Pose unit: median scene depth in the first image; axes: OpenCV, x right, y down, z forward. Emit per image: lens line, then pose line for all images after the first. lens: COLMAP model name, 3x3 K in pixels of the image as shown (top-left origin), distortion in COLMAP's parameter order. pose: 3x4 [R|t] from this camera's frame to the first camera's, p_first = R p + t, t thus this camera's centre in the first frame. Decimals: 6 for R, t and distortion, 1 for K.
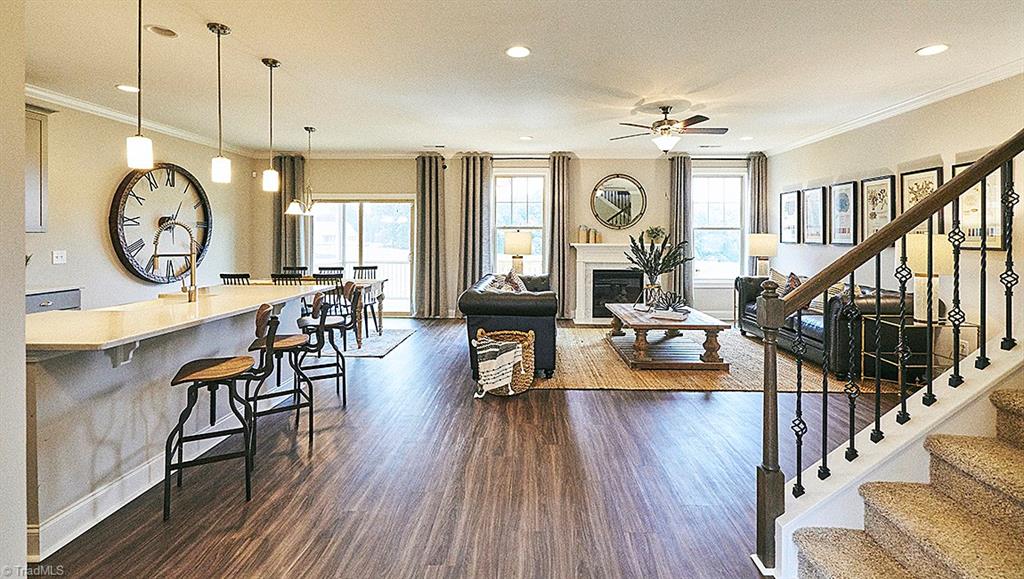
lens RADIAL K [[462.2, 0, 528.8], [0, 462.2, 238.6], [0, 0, 1]] dist [0.003515, -0.000114]
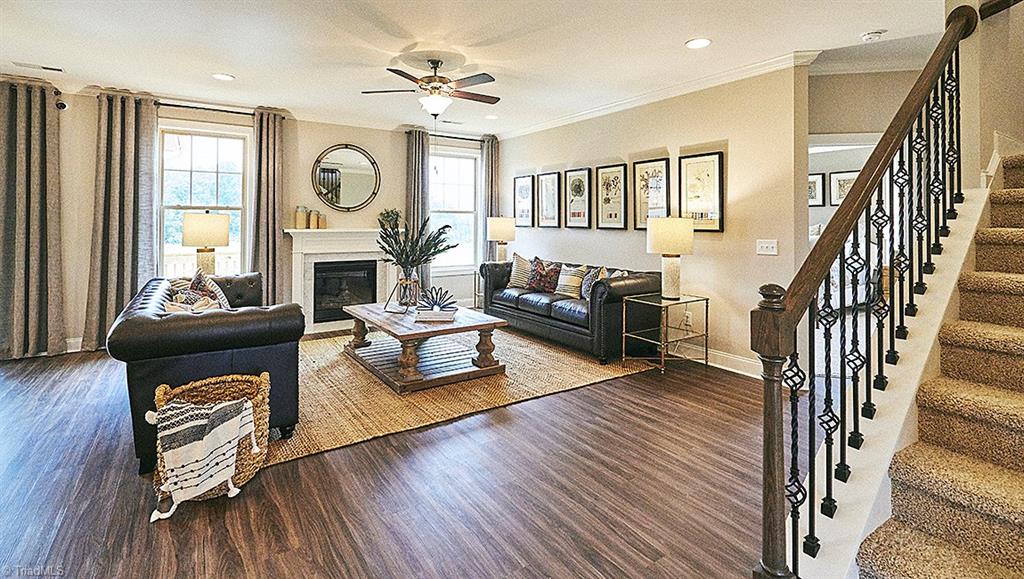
lens RADIAL K [[462.2, 0, 494.9], [0, 462.2, 221.0], [0, 0, 1]] dist [0.003515, -0.000114]
pose [[0.833021, 0.000859, 0.553241, -0.054485], [0.002521, 0.999983, -0.005348, 0.002123], [-0.553236, 0.005850, 0.833004, 0.218603]]
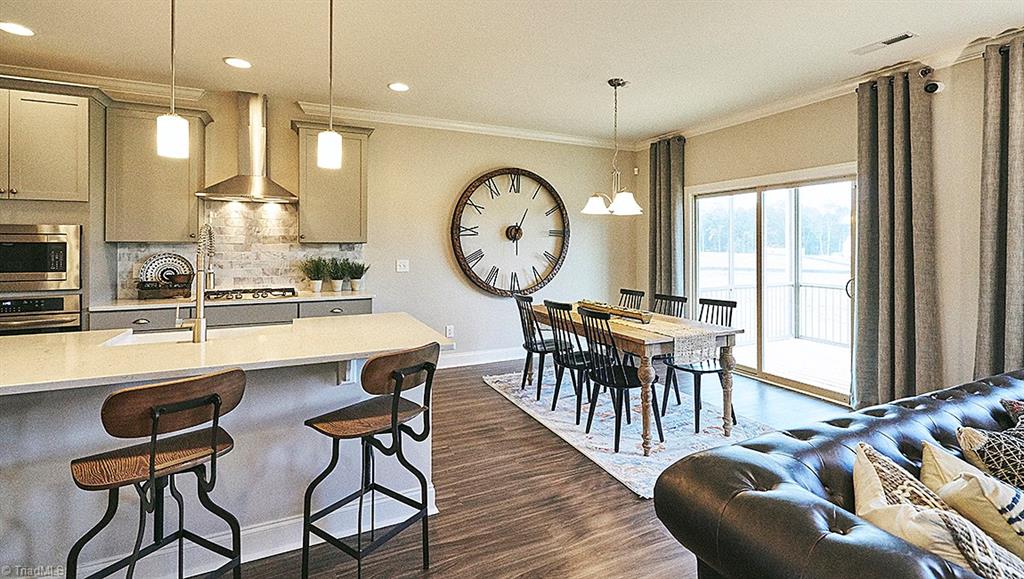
lens RADIAL K [[462.2, 0, 511.8], [0, 462.2, 246.4], [0, 0, 1]] dist [0.003515, -0.000114]
pose [[0.429733, -0.002799, -0.902952, 0.053703], [-0.008311, 0.999941, -0.007055, 0.000626], [0.902918, 0.010536, 0.429684, 0.577027]]
